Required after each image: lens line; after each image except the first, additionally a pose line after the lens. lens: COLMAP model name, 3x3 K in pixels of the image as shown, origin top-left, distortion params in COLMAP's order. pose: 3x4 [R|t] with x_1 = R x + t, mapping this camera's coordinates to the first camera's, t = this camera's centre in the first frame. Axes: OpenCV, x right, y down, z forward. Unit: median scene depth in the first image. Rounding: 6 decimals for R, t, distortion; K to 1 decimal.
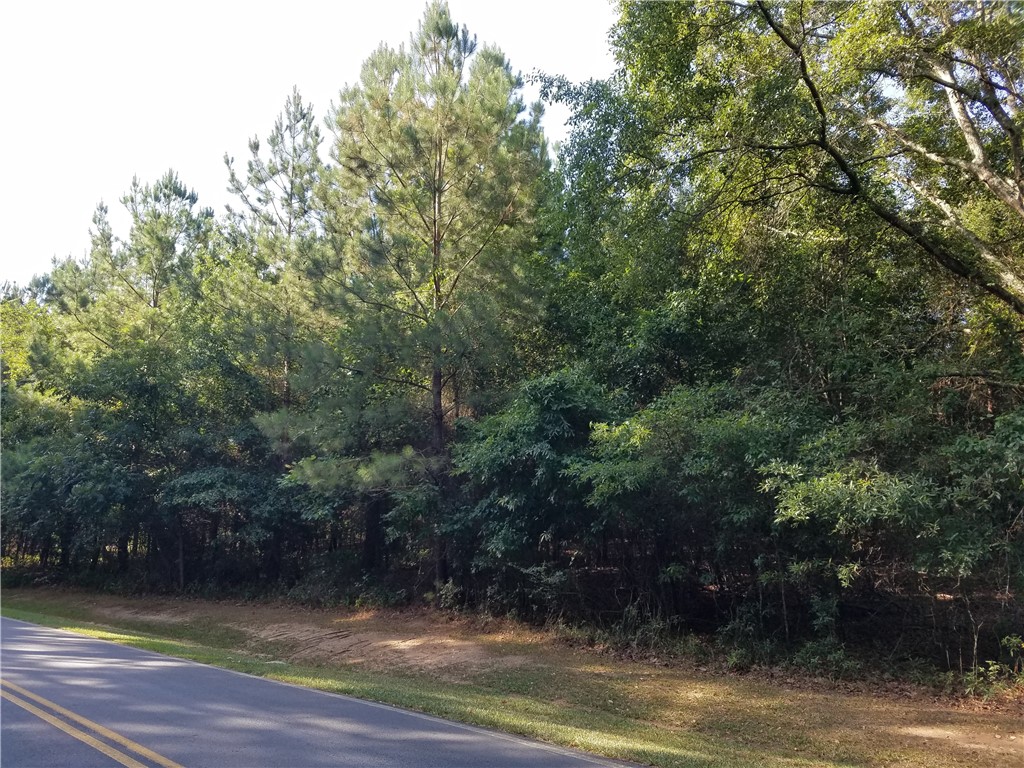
lens RADIAL K [[802.7, 0, 513.8], [0, 802.7, 385.3], [0, 0, 1]] dist [0.080312, -0.086538]
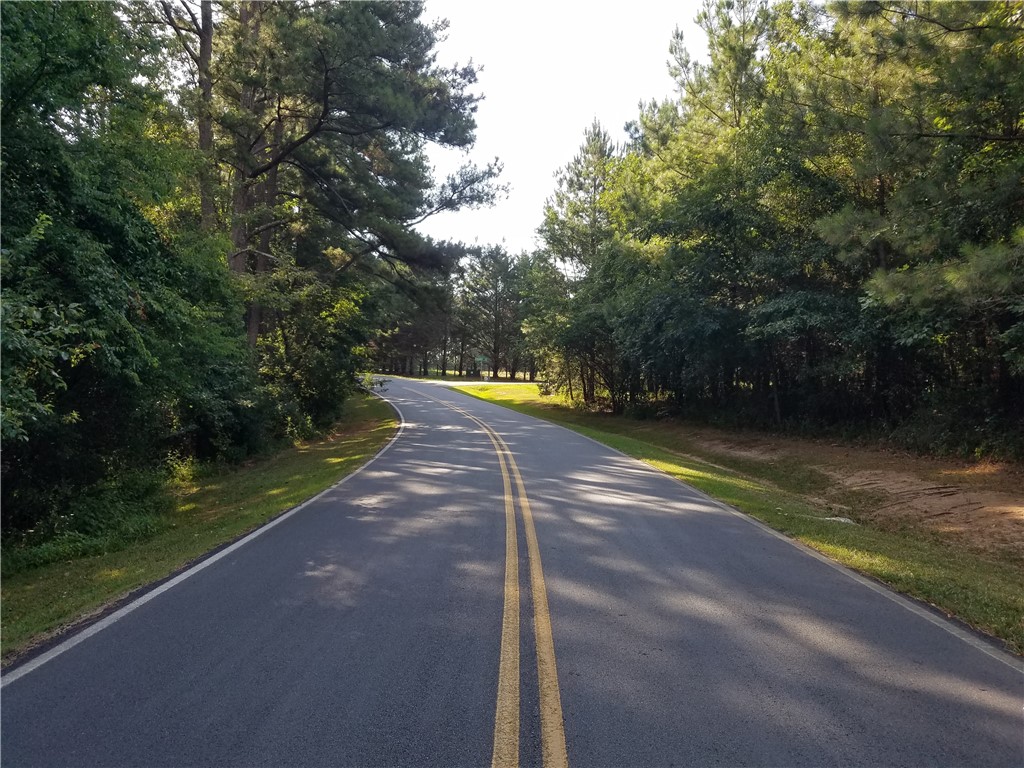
lens RADIAL K [[802.7, 0, 499.0], [0, 802.7, 386.1], [0, 0, 1]] dist [0.080312, -0.086538]
pose [[0.703100, -0.011896, -0.710992, 0.030373], [0.153771, 0.978746, 0.135688, 0.033537], [0.694266, -0.204732, 0.689985, 0.157620]]
